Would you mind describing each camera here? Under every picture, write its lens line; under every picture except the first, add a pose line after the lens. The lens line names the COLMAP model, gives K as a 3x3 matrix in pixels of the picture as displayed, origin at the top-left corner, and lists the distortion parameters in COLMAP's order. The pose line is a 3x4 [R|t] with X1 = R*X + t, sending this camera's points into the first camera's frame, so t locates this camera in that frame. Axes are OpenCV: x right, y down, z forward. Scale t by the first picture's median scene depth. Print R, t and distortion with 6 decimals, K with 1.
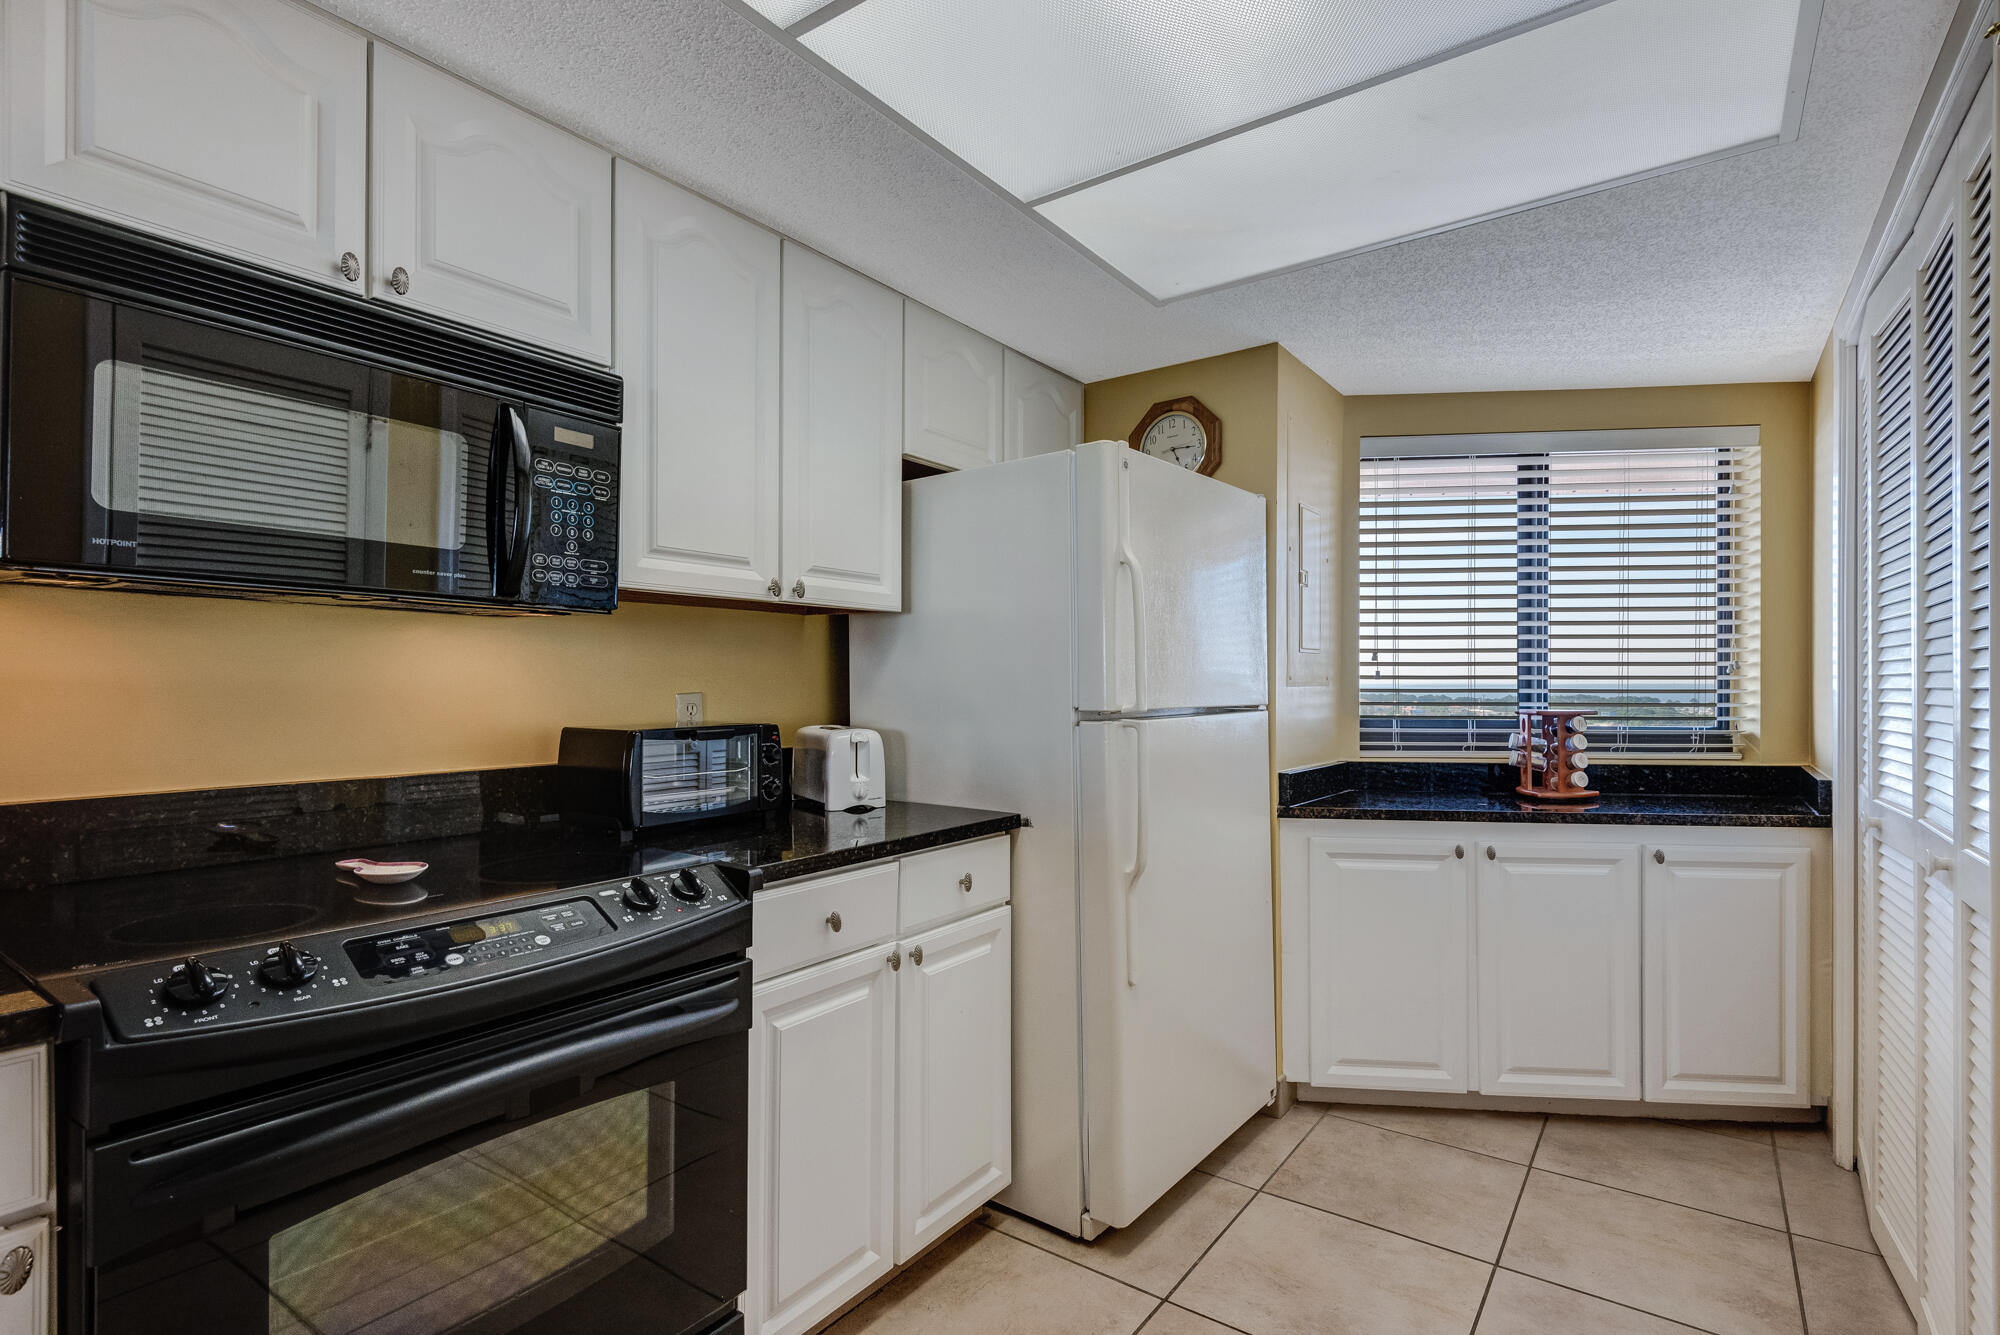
lens RADIAL K [[961.4, 0, 989.1], [0, 961.4, 688.9], [0, 0, 1]] dist [0.034257, -0.030581]
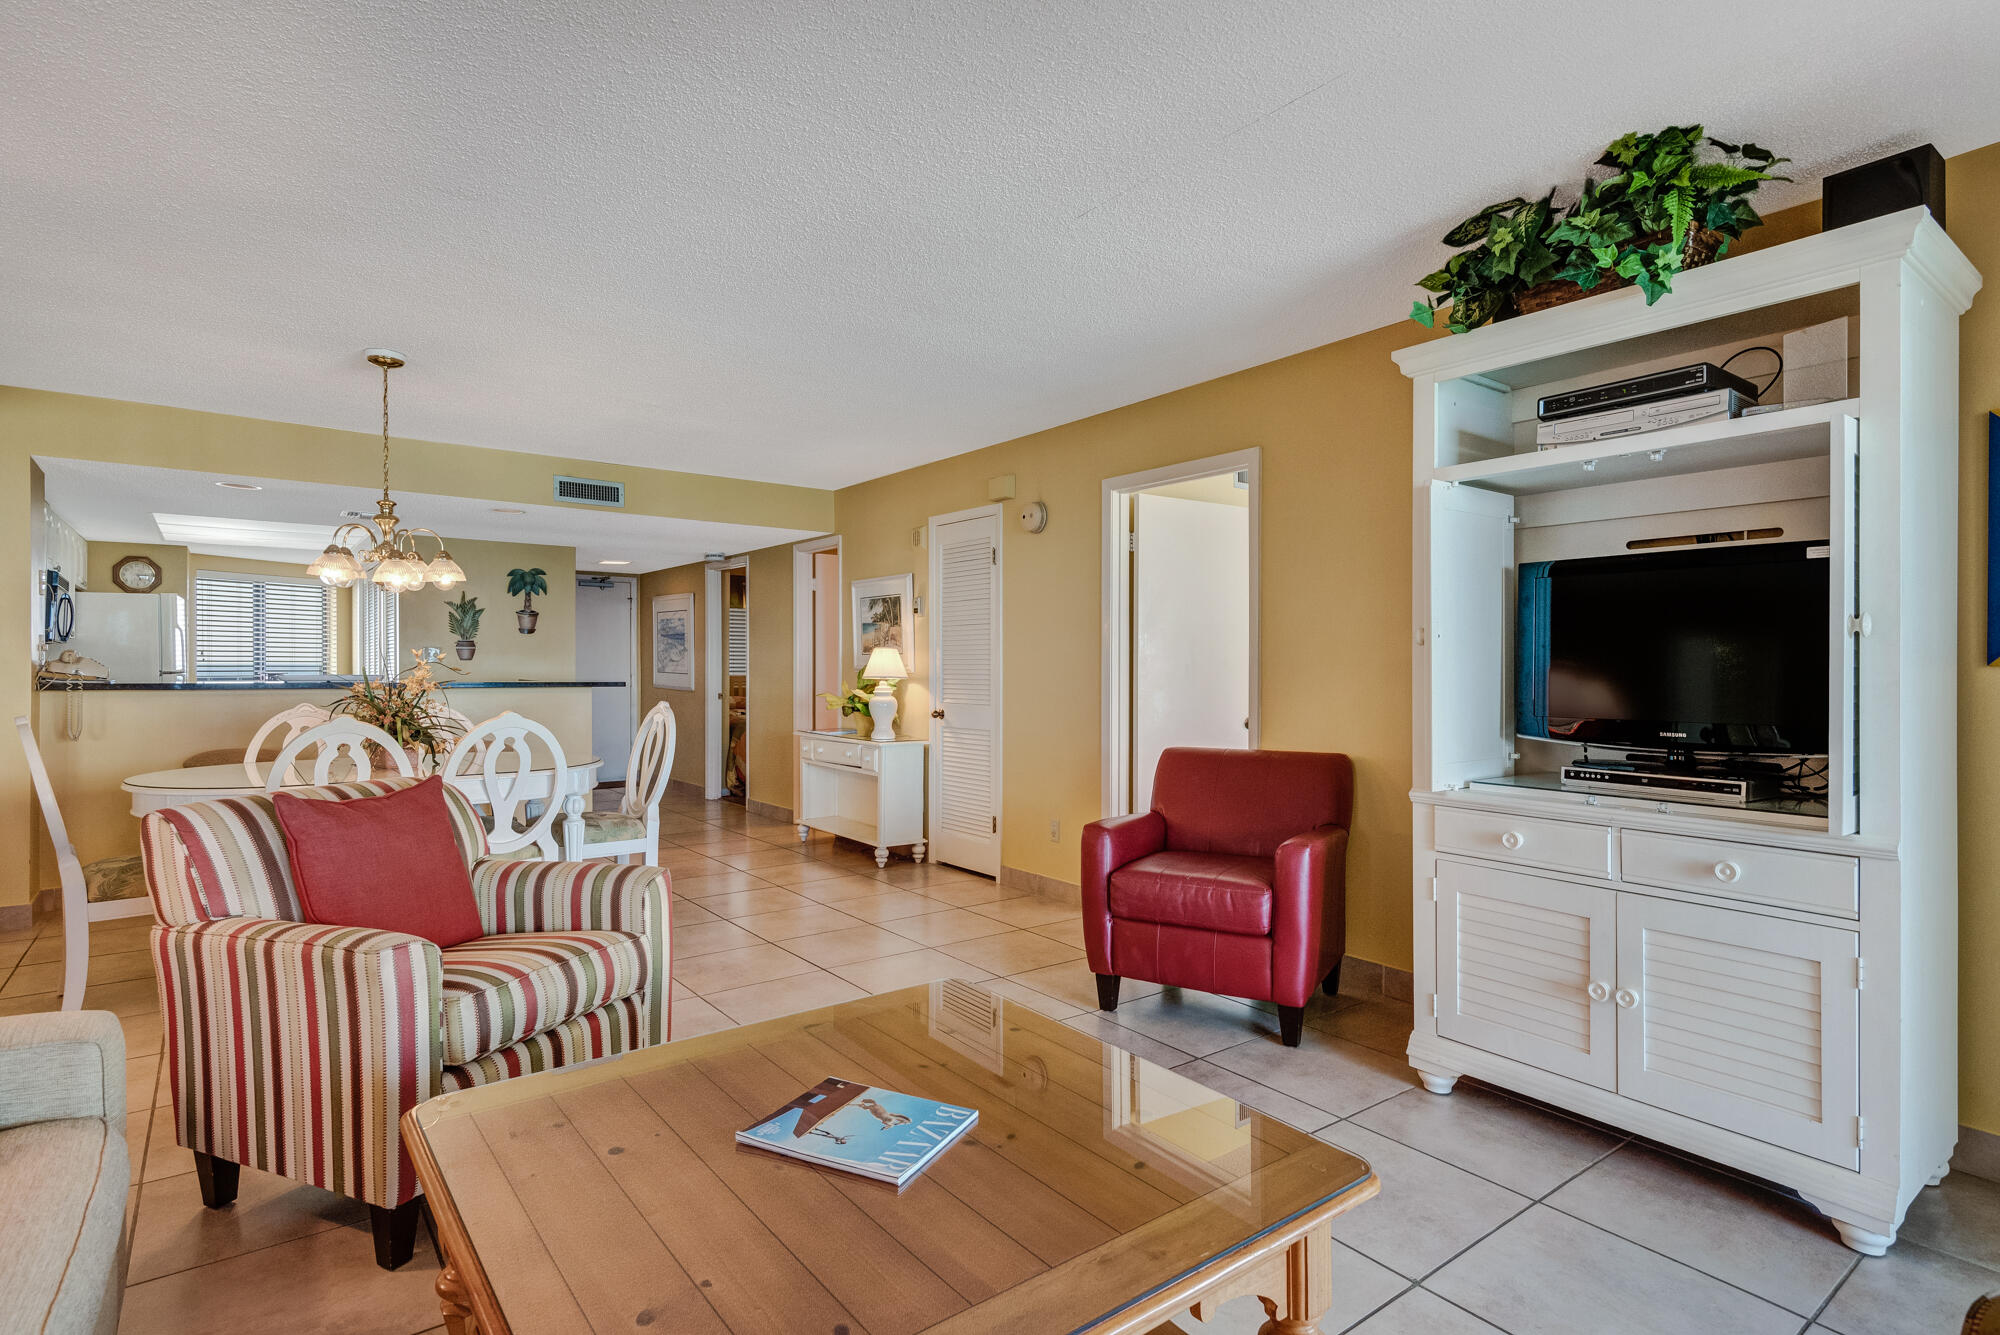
lens RADIAL K [[992.7, 0, 1000.0], [0, 992.7, 667.5], [0, 0, 1]] dist [0.003538, 0.000029]
pose [[0.272976, -0.001216, 0.962020, -2.368259], [0.003462, 0.999994, 0.000282, 0.017199], [-0.962014, 0.003254, 0.272979, -2.690210]]
